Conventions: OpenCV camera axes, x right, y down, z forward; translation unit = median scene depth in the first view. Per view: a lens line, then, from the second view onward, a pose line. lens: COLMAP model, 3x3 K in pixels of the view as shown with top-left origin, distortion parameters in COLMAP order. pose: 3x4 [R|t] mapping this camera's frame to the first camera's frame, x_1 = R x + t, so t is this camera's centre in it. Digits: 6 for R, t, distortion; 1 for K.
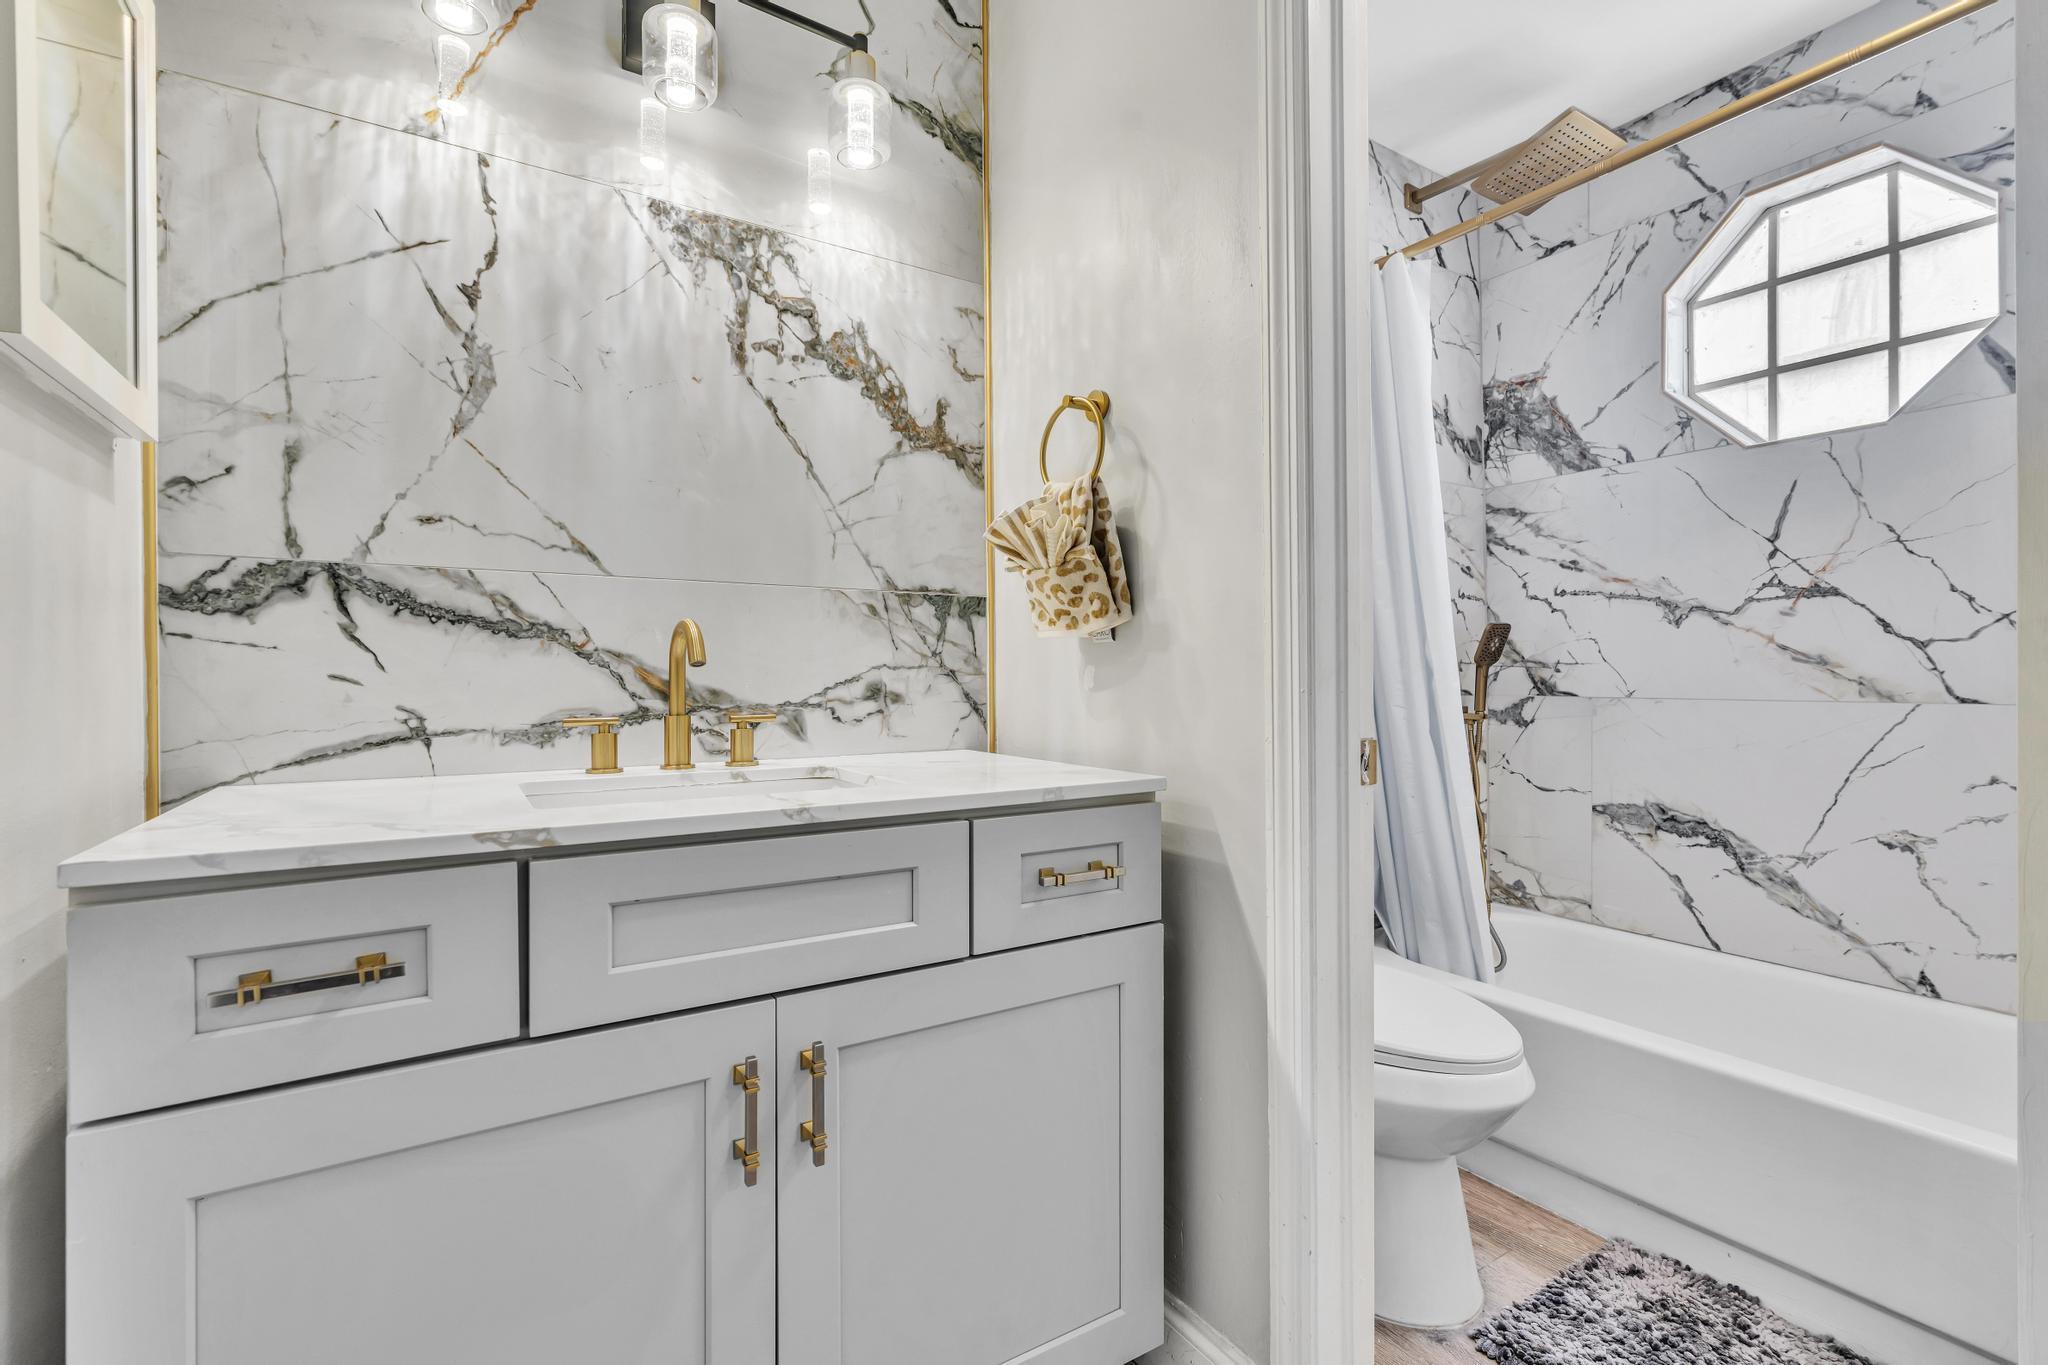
lens RADIAL K [[910.6, 0, 1029.1], [0, 910.6, 675.1], [0, 0, 1]] dist [-0.002565, 0.003116]
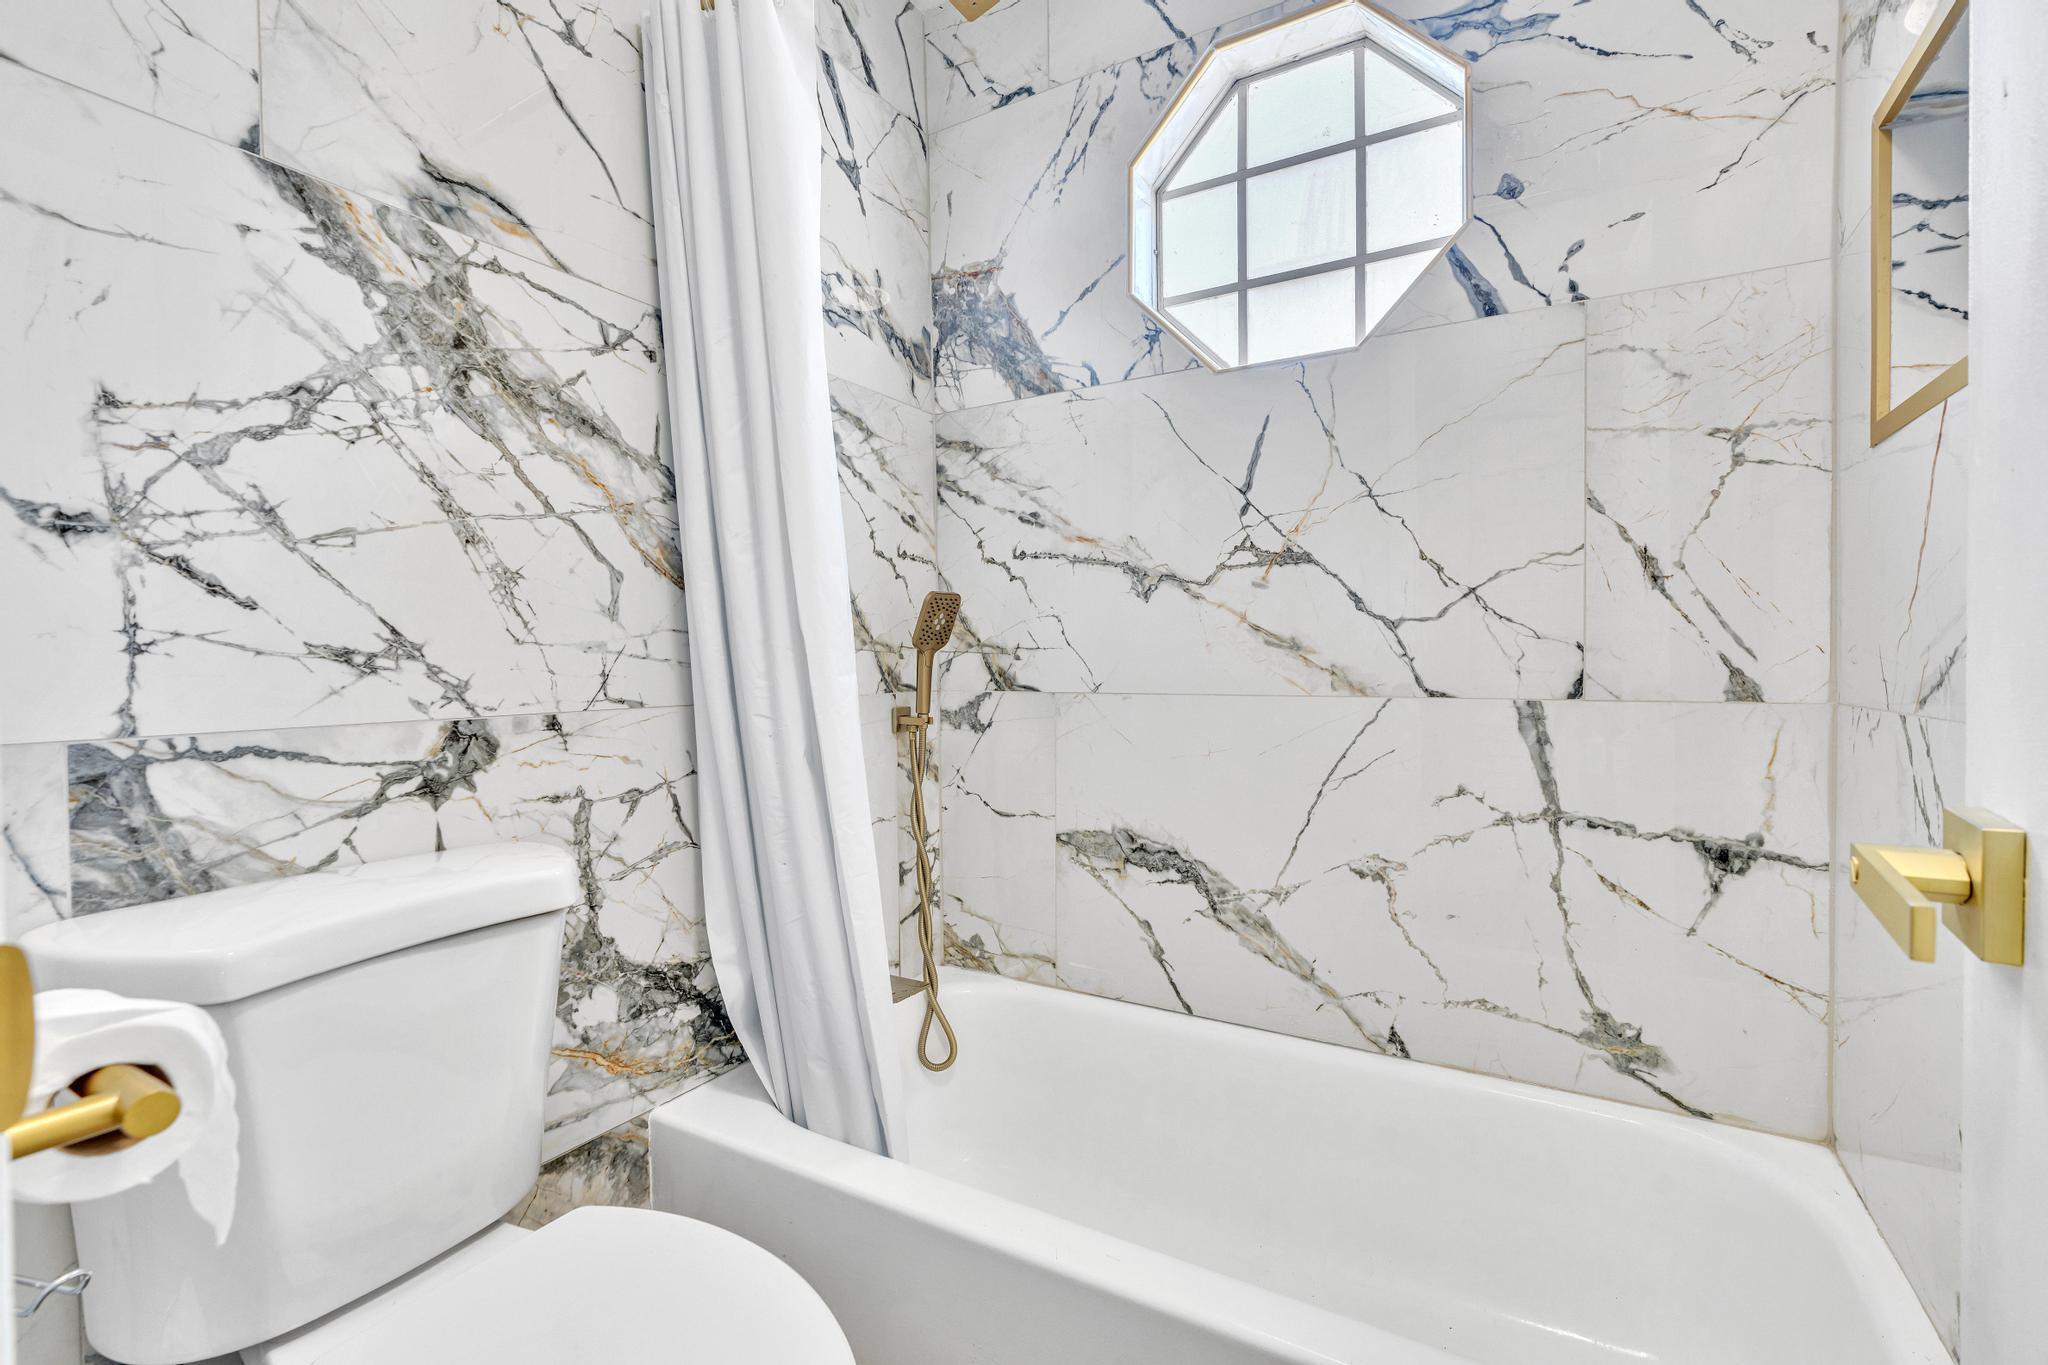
lens RADIAL K [[910.6, 0, 1029.1], [0, 910.6, 675.1], [0, 0, 1]] dist [-0.002565, 0.003116]
pose [[0.887166, -0.012548, 0.461279, 0.257784], [0.005434, 0.999845, 0.016747, -0.003339], [-0.461418, -0.012351, 0.887097, 0.347147]]
